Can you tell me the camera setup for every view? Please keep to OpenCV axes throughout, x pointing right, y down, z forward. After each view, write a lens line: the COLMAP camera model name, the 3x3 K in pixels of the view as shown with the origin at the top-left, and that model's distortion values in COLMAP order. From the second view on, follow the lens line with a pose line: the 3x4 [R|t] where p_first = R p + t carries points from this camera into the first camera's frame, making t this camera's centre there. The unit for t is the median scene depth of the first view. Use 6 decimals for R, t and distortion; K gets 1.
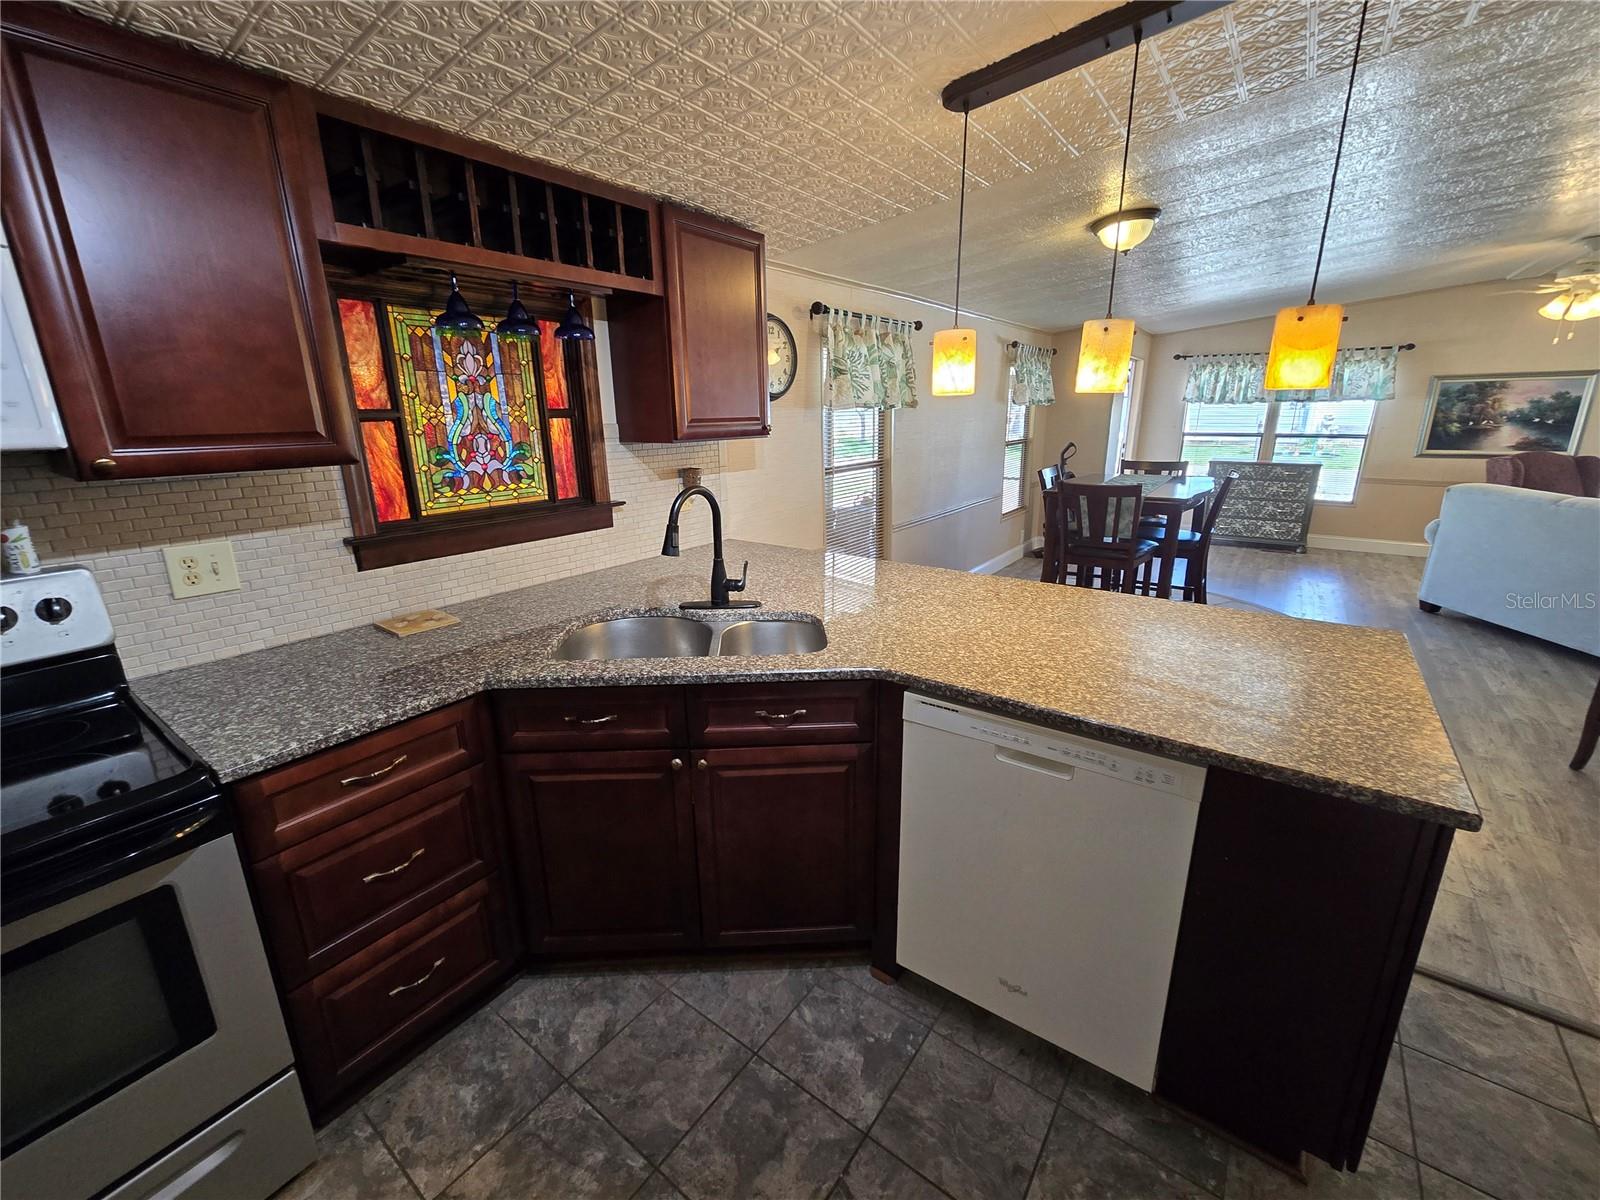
lens RADIAL K [[657.5, 0, 799.8], [0, 657.5, 592.9], [0, 0, 1]] dist [-0.002388, 0.000594]
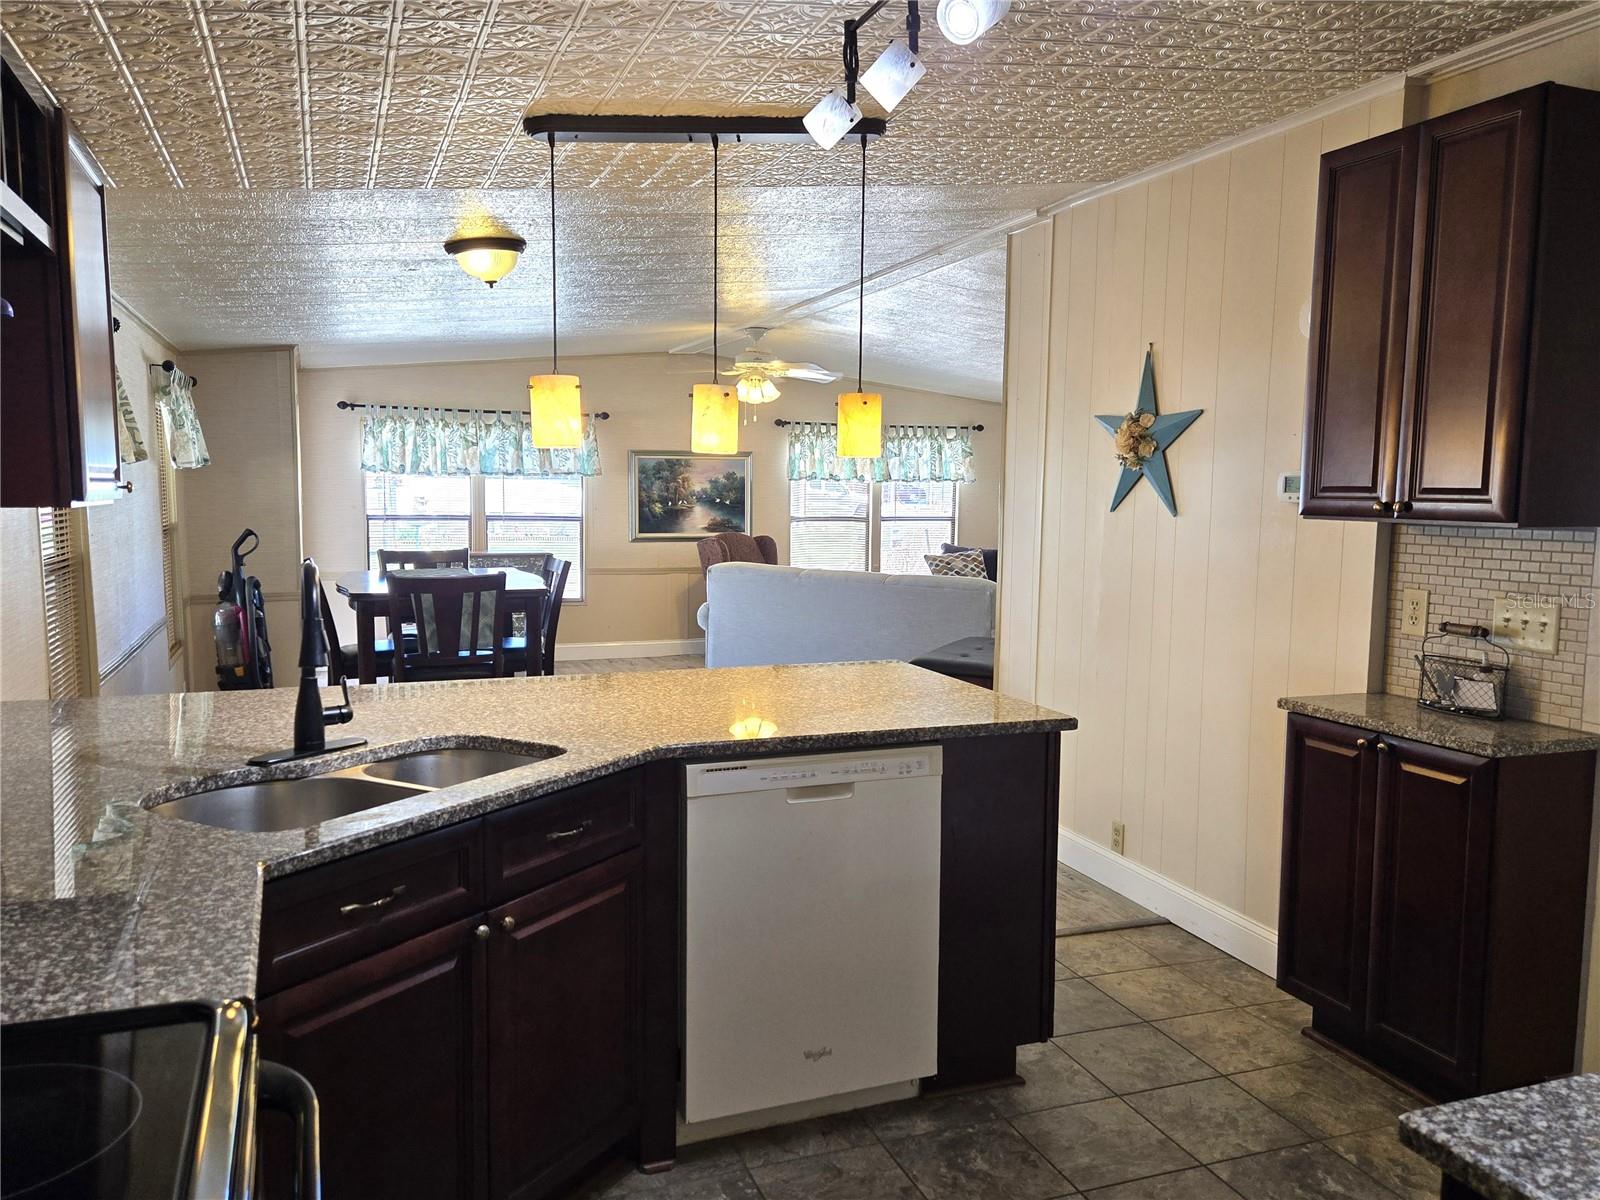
lens RADIAL K [[1232.3, 0, 828.5], [0, 1232.3, 599.3], [0, 0, 1]] dist [0.053803, -0.055251]
pose [[0.523263, -0.059051, 0.850123, -0.868030], [0.213183, 0.974947, -0.063496, 0.058142], [-0.825075, 0.214457, 0.522742, -0.066308]]
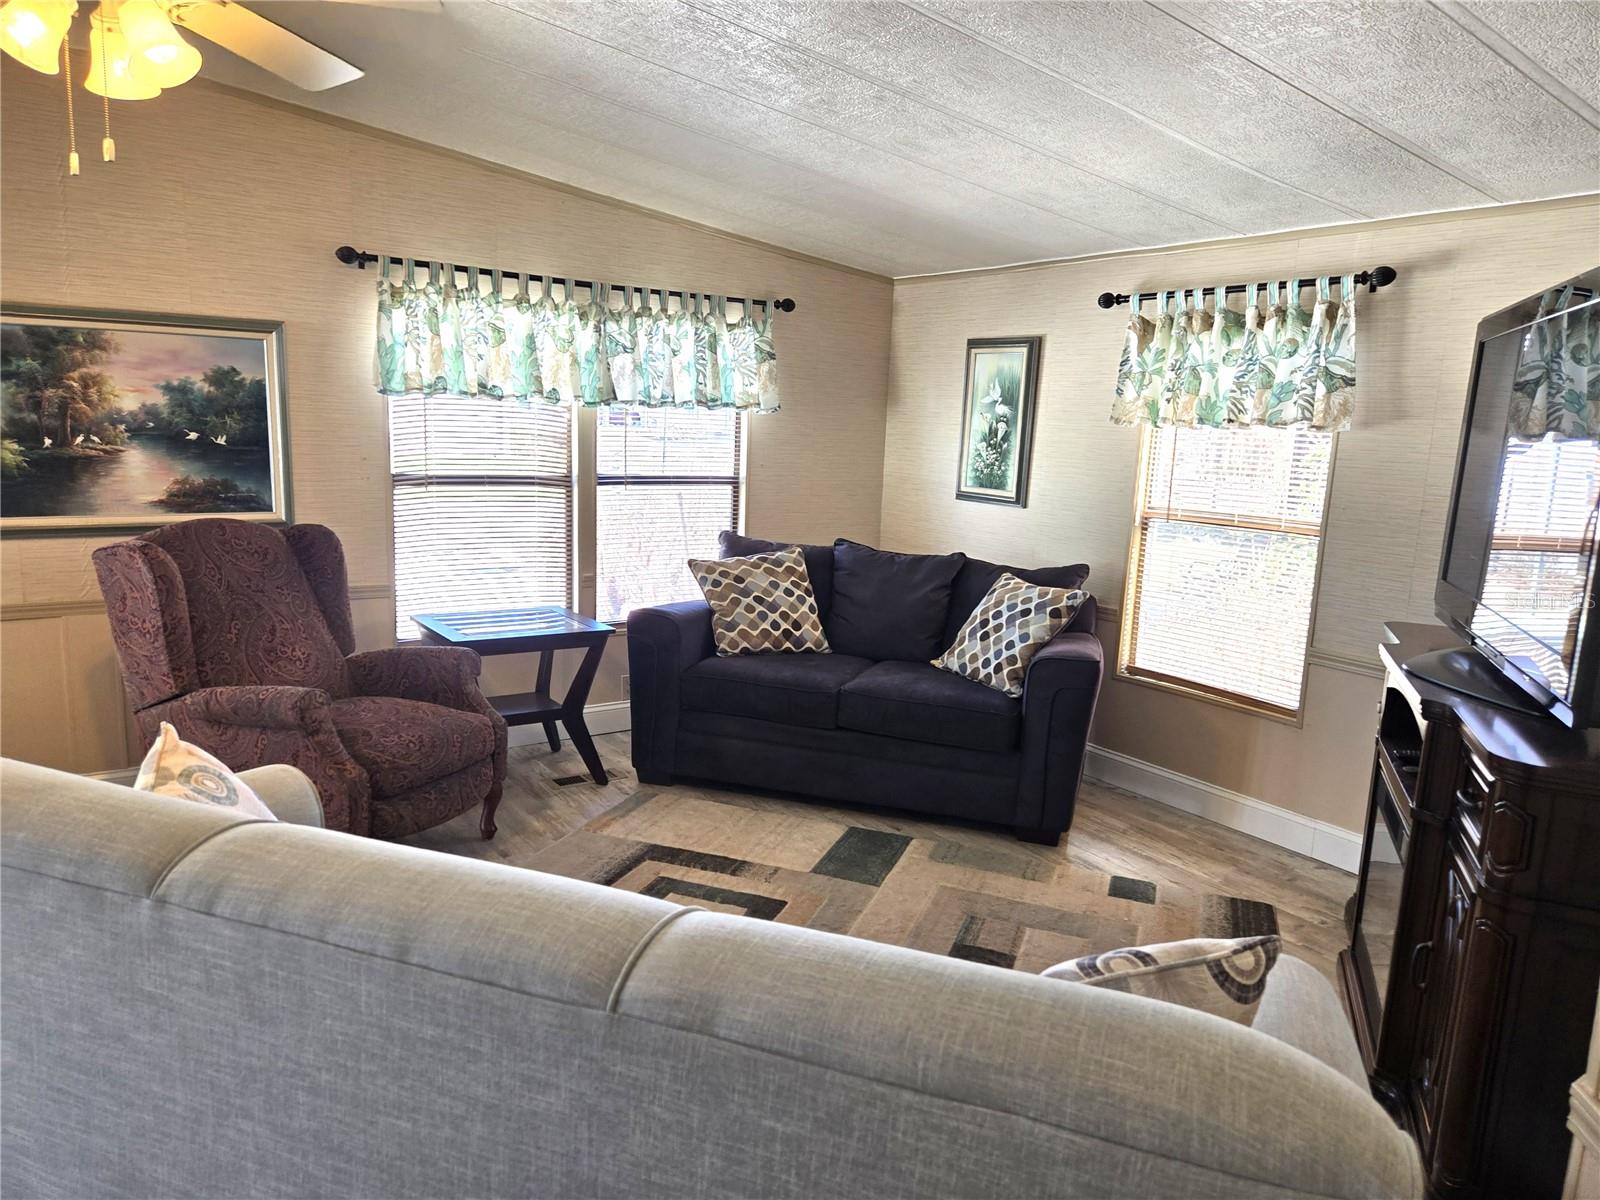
lens RADIAL K [[1076.8, 0, 800.2], [0, 1076.8, 605.0], [0, 0, 1]] dist [0.074901, -0.059581]
pose [[0.321317, -0.136394, 0.937098, 1.754793], [0.215744, 0.974093, 0.067803, -0.376292], [-0.922068, 0.180387, 0.342419, 1.318658]]
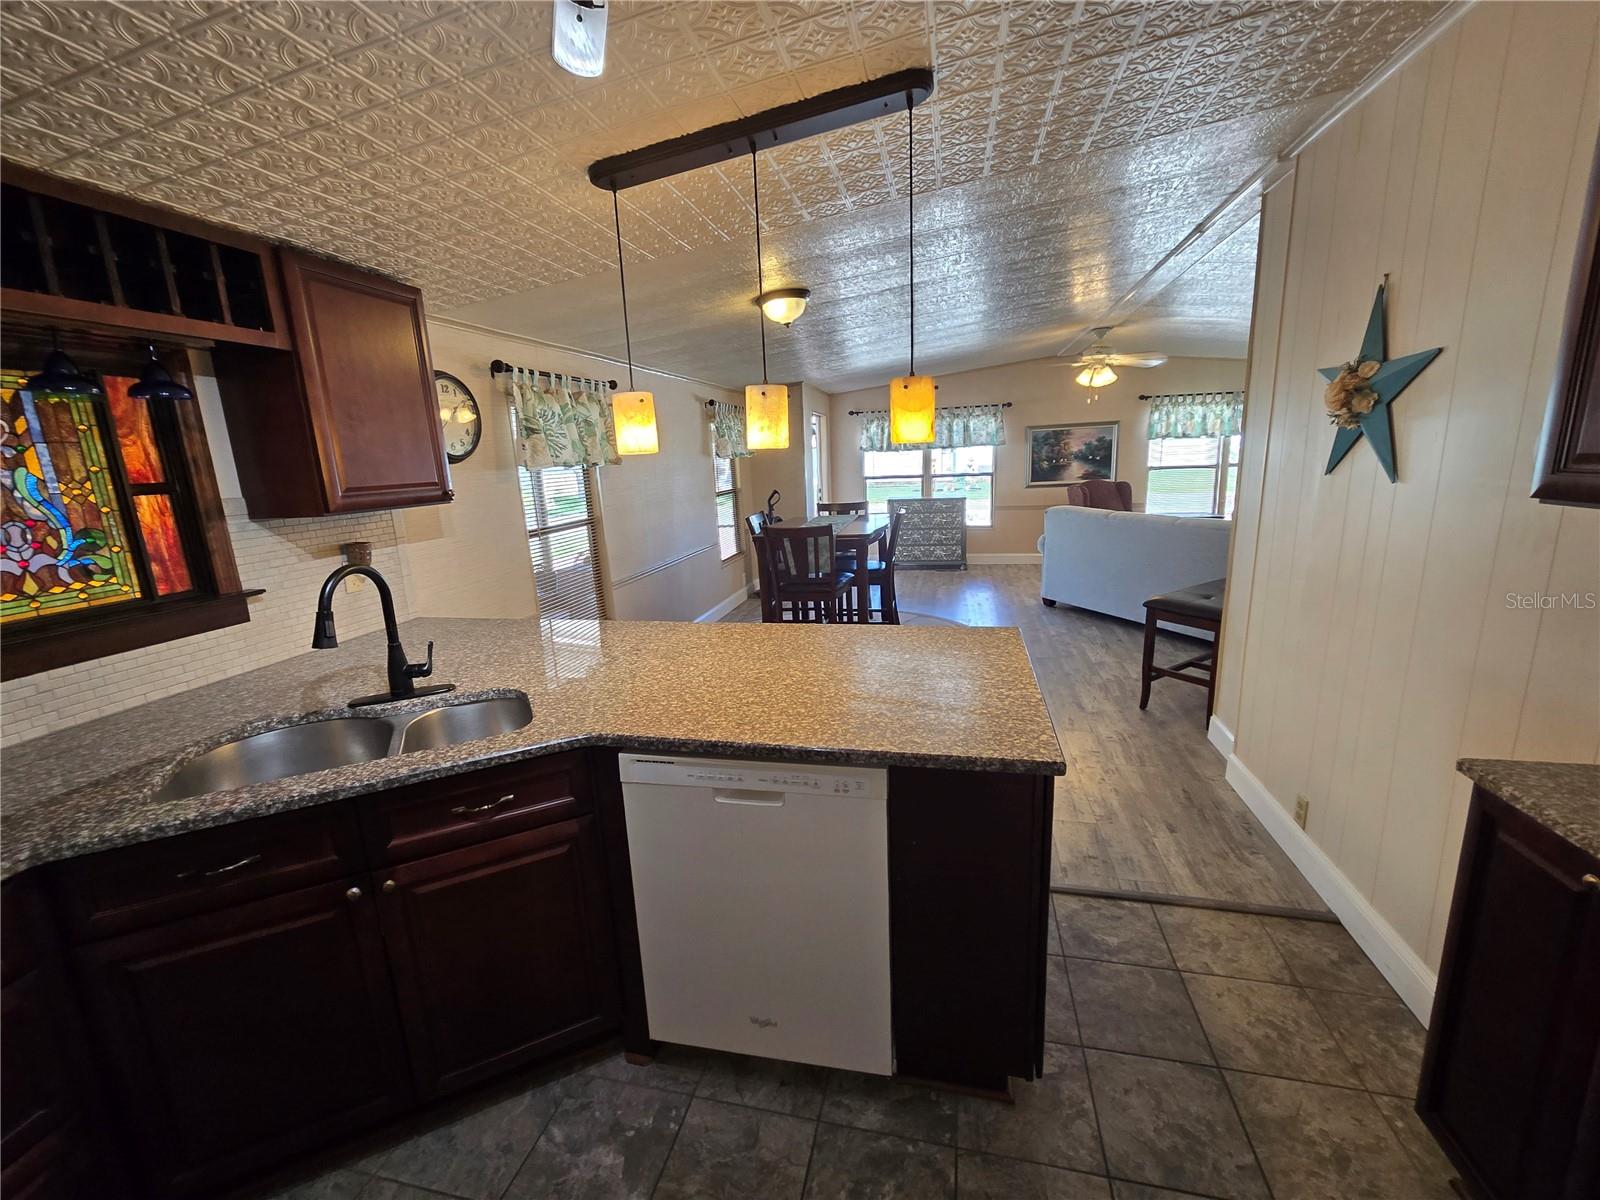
lens RADIAL K [[657.5, 0, 801.2], [0, 657.5, 594.4], [0, 0, 1]] dist [-0.002388, 0.000594]
pose [[0.916736, -0.109773, 0.384116, 0.044368], [0.138243, 0.989272, -0.047218, -0.000111], [-0.374812, 0.096388, 0.922077, -0.019710]]
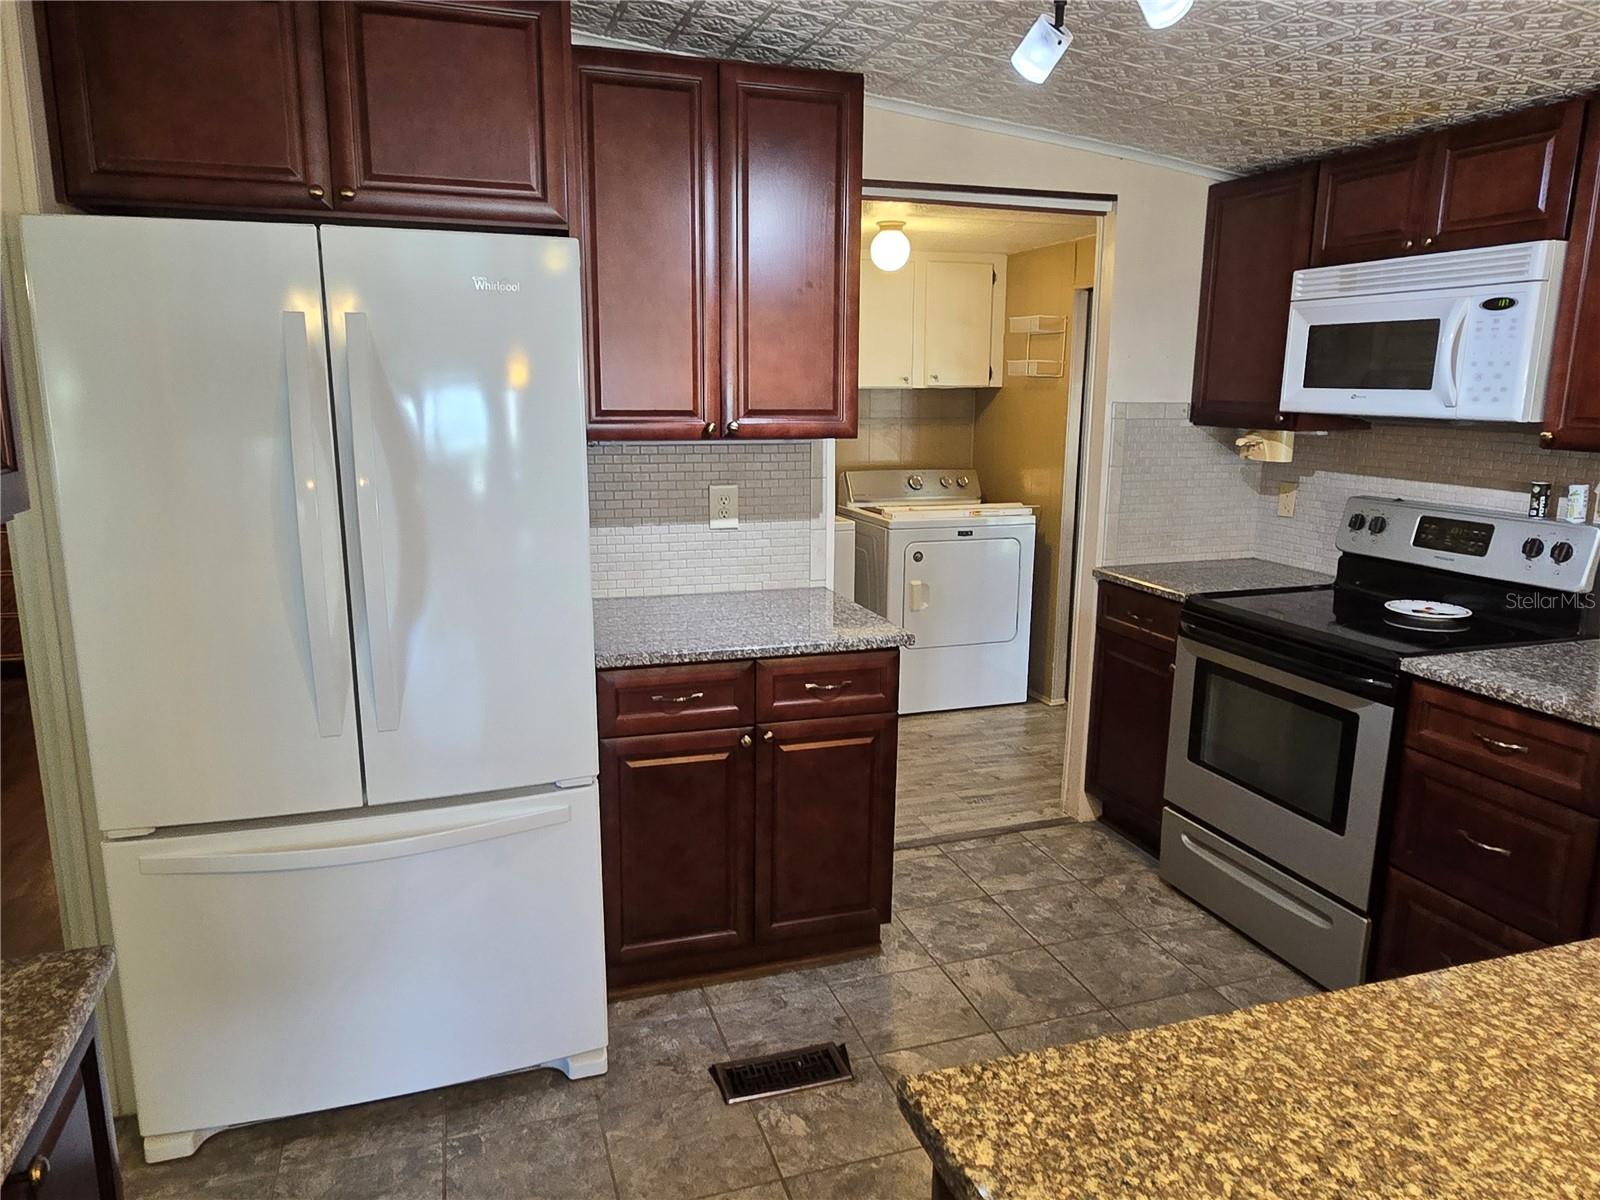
lens RADIAL K [[1069.3, 0, 801.1], [0, 1069.3, 605.7], [0, 0, 1]] dist [-0.016288, 0.004120]
pose [[-0.580074, 0.170343, -0.796554, 0.848611], [-0.222305, 0.907662, 0.355993, -0.180509], [0.783642, 0.383580, -0.488643, 0.585060]]
